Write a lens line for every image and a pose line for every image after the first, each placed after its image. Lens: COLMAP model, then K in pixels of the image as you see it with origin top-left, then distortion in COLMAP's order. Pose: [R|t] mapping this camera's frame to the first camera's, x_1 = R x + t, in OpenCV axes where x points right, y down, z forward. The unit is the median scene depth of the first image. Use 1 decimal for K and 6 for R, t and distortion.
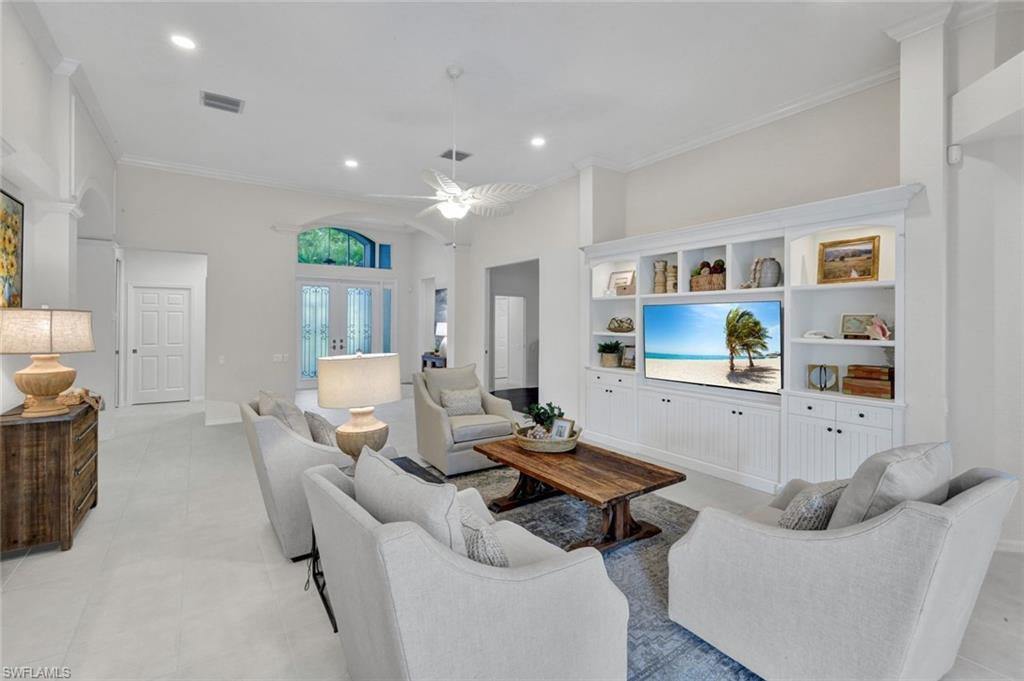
lens RADIAL K [[439.1, 0, 505.0], [0, 439.1, 332.9], [0, 0, 1]] dist [-0.025416, 0.001887]
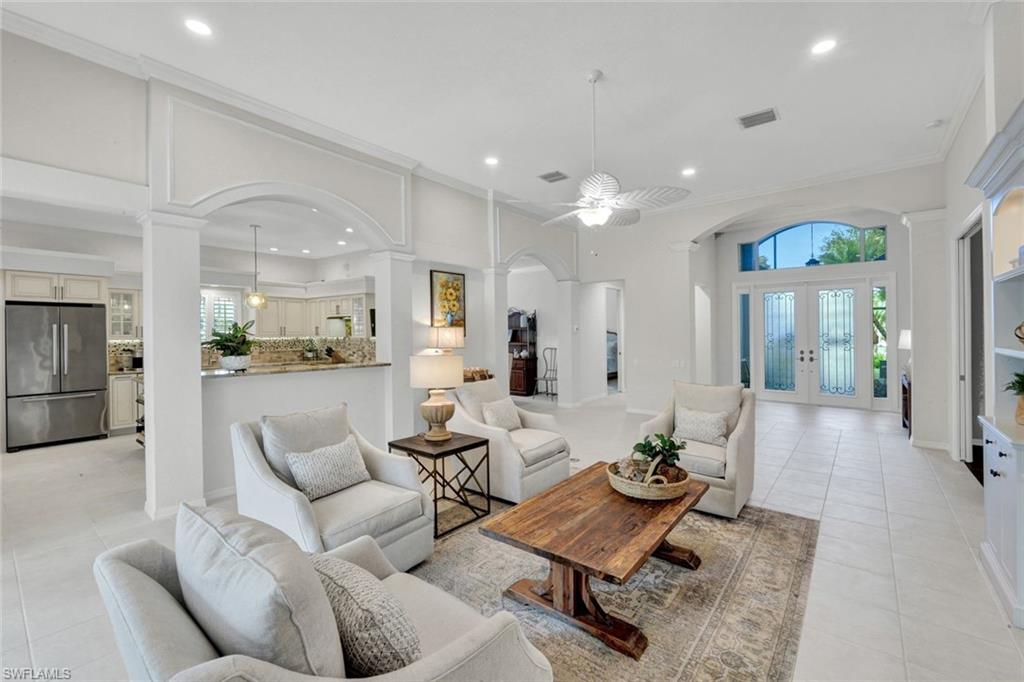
lens RADIAL K [[440.1, 0, 511.9], [0, 440.1, 337.5], [0, 0, 1]] dist [0.002089, 0.000137]
pose [[0.317130, 0.003190, -0.948377, 0.496273], [-0.010958, 0.999940, -0.000301, -0.007220], [0.948319, 0.010488, 0.317146, 0.333401]]
